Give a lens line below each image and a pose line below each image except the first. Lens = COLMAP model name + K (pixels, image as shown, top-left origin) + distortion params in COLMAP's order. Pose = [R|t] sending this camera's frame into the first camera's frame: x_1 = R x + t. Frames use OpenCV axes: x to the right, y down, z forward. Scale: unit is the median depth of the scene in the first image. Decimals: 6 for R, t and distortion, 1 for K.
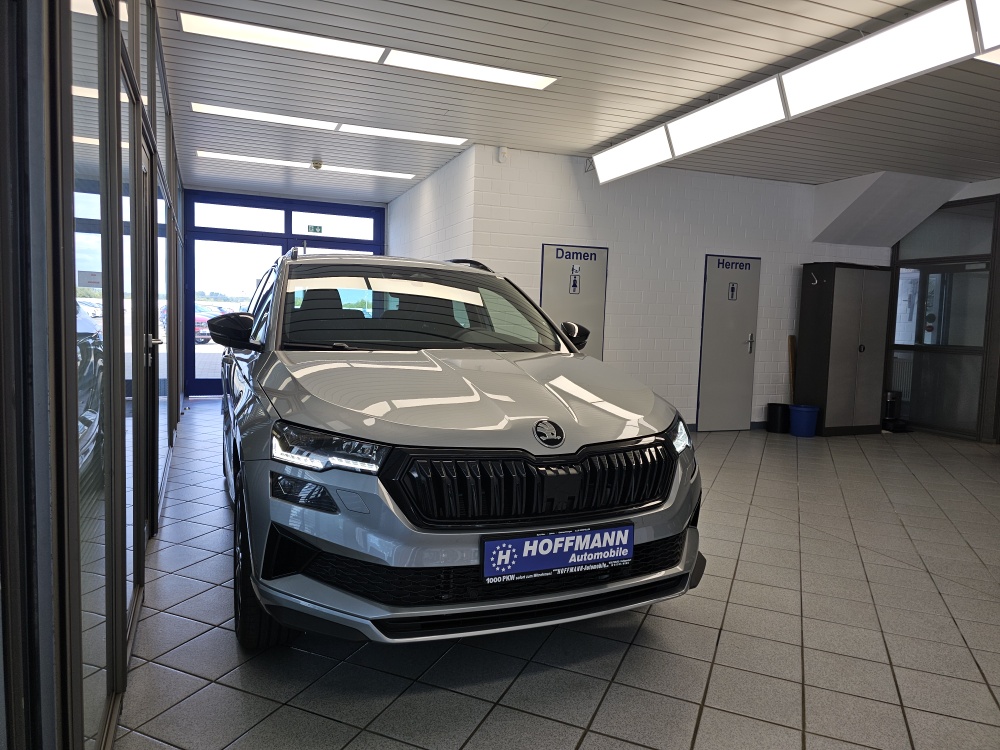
lens RADIAL K [[680.6, 0, 495.2], [0, 680.6, 373.1], [0, 0, 1]] dist [0.057922, -0.061336]
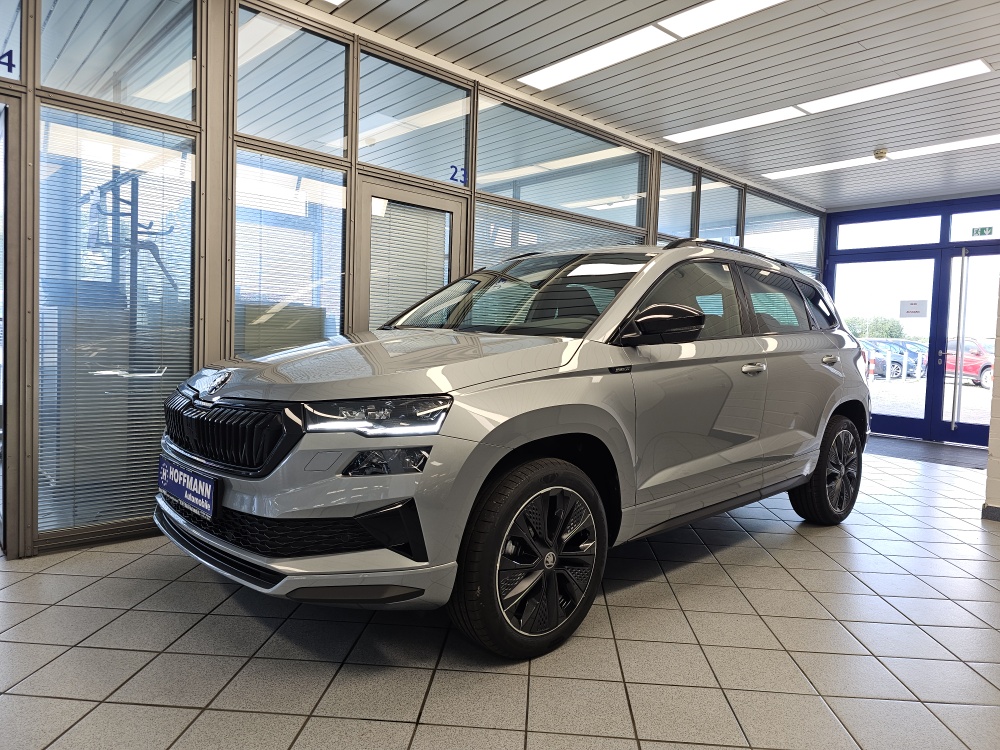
lens RADIAL K [[680.6, 0, 503.4], [0, 680.6, 371.8], [0, 0, 1]] dist [0.057922, -0.061336]
pose [[0.335164, 0.029981, -0.941683, 0.634829], [-0.101612, 0.994814, -0.004493, 0.013529], [0.936664, 0.097192, 0.336473, 0.526284]]
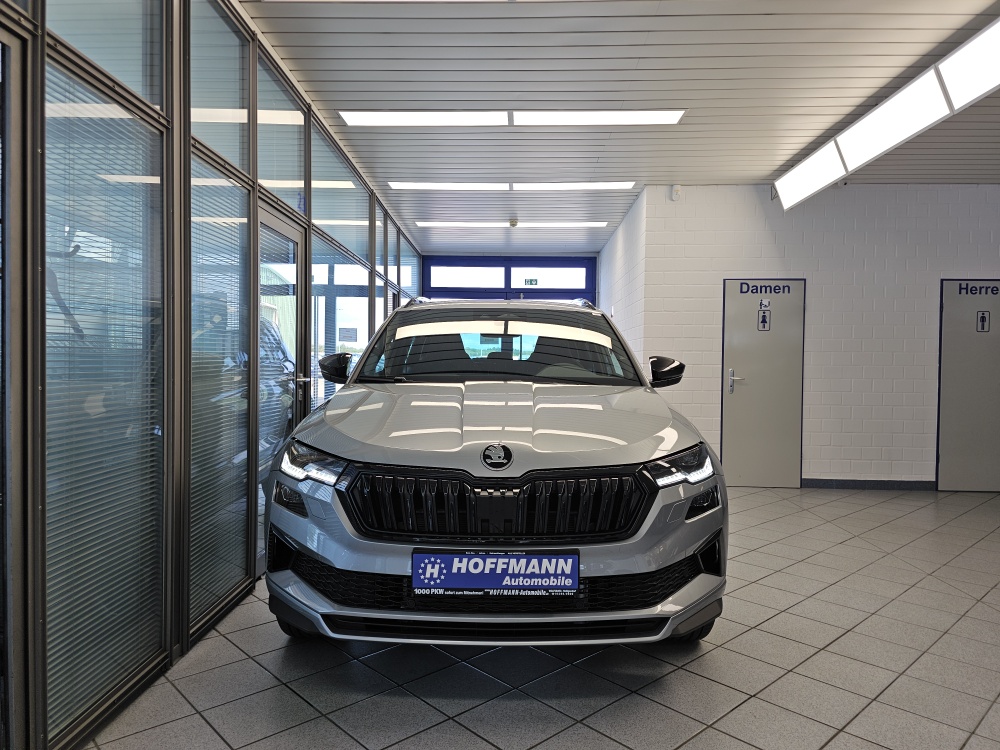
lens RADIAL K [[680.6, 0, 497.8], [0, 680.6, 378.8], [0, 0, 1]] dist [0.057922, -0.061336]
pose [[0.918617, -0.010729, -0.395004, 0.242522], [-0.014835, 0.997990, -0.061606, 0.016849], [0.394871, 0.062452, 0.916612, 0.023685]]
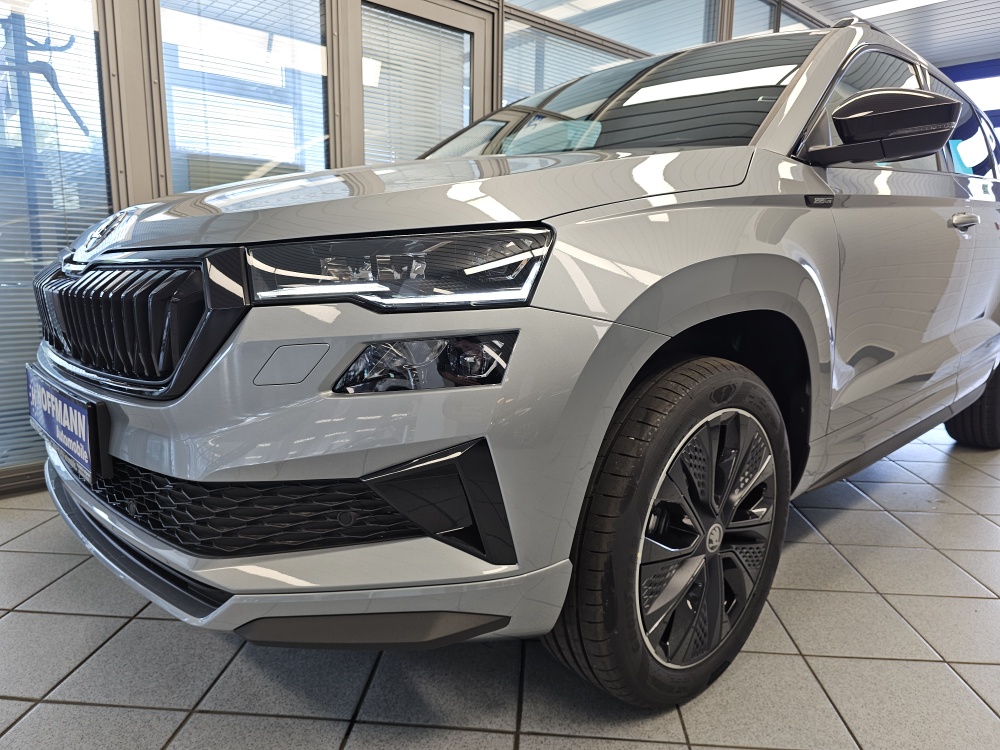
lens RADIAL K [[680.6, 0, 498.4], [0, 680.6, 379.2], [0, 0, 1]] dist [0.057922, -0.061336]
pose [[0.335668, 0.147045, -0.930432, 0.387678], [-0.084395, 0.988463, 0.125770, 0.055324], [0.938192, 0.036307, 0.344205, 0.560263]]
